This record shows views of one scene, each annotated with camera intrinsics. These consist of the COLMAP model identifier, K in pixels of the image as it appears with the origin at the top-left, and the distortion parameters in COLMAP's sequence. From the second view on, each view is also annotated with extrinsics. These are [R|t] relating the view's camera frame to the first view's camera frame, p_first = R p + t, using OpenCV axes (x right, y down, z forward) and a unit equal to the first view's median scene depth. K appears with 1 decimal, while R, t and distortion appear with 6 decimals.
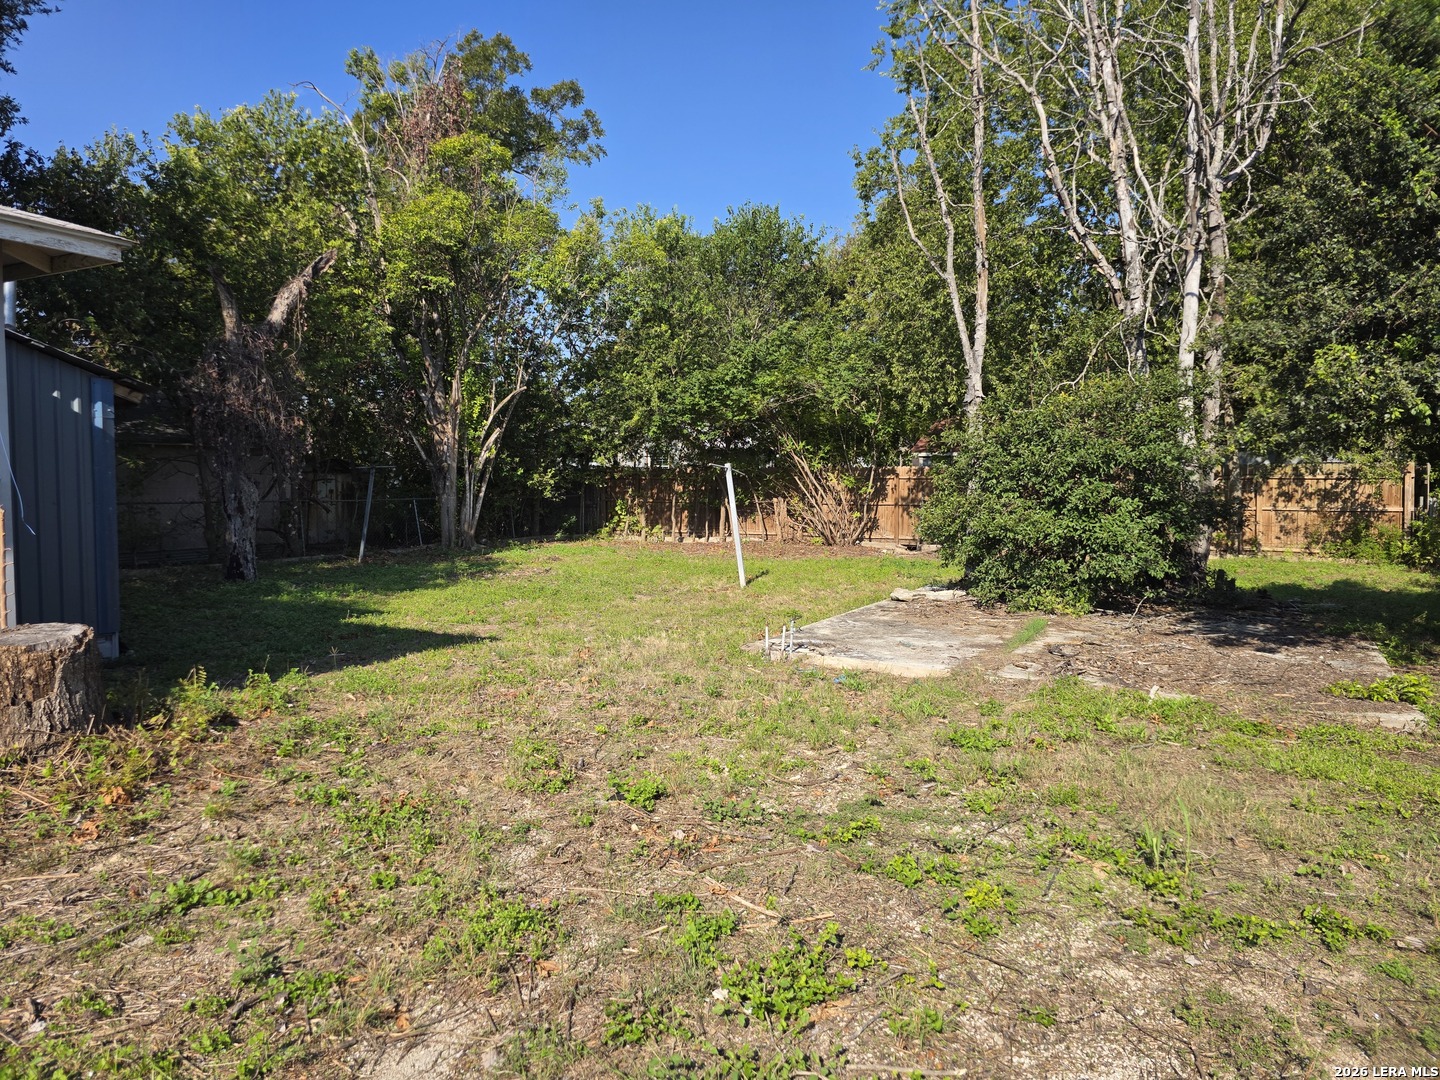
lens RADIAL K [[965.7, 0, 720.0], [0, 965.7, 540.0], [0, 0, 1]] dist [-0.000553, 0.000748]
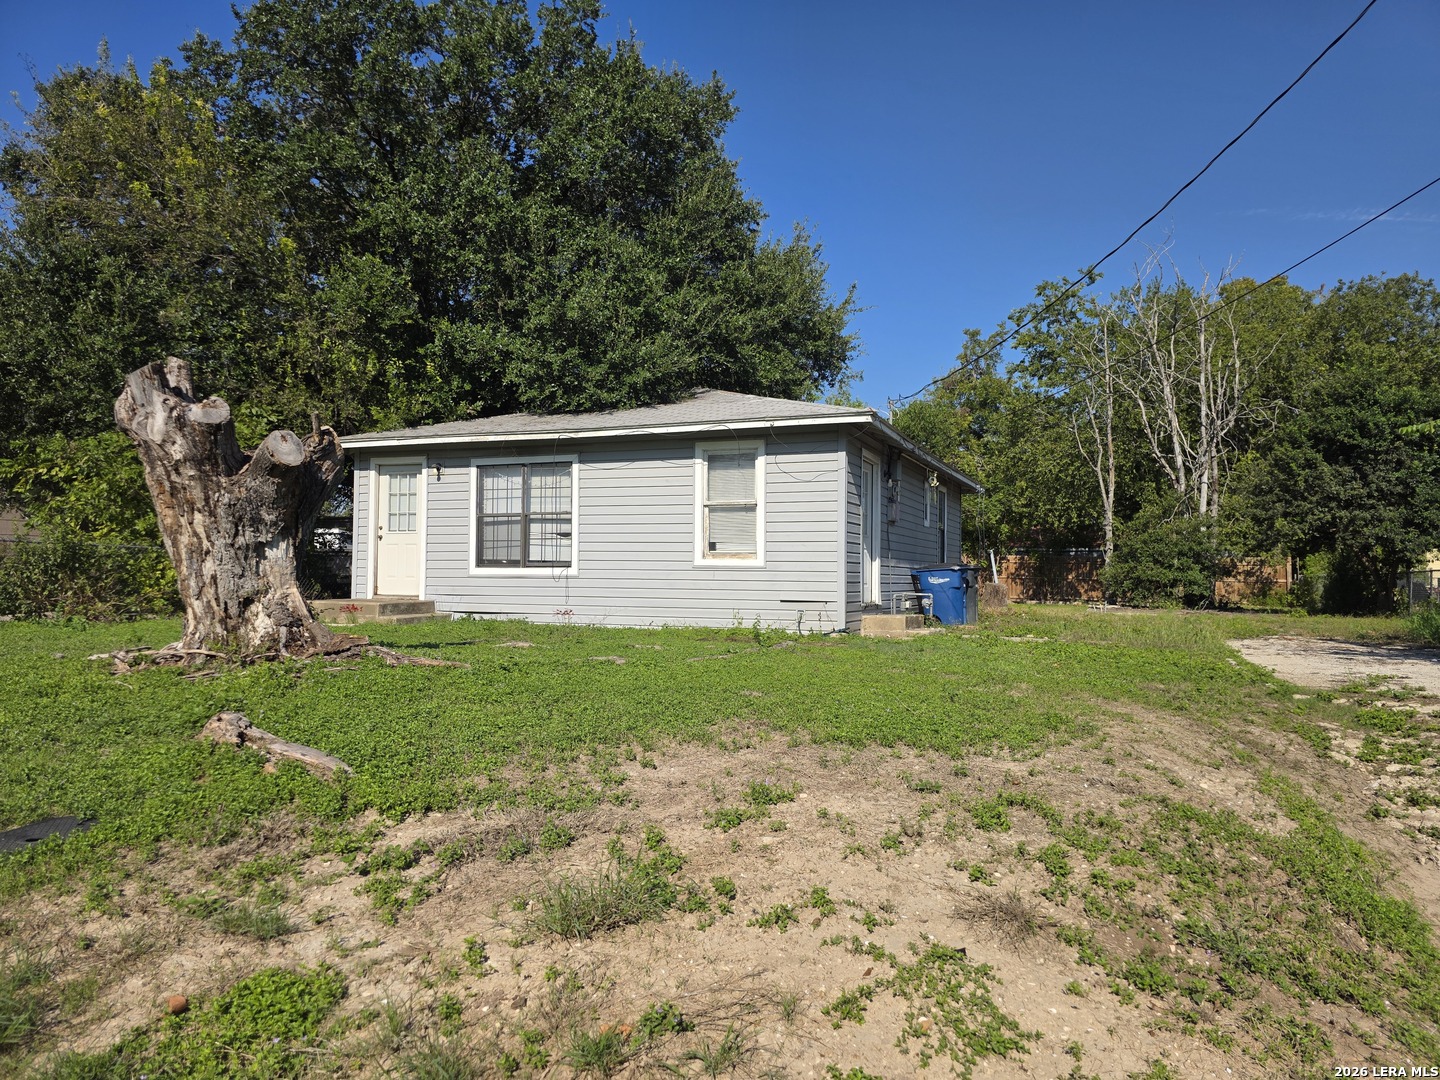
lens RADIAL K [[965.7, 0, 720.0], [0, 965.7, 540.0], [0, 0, 1]] dist [-0.000553, 0.000748]
pose [[0.994703, 0.018943, 0.101026, -0.931013], [-0.008899, 0.995052, -0.098952, 0.132582], [-0.102401, 0.097529, 0.989951, -1.215403]]
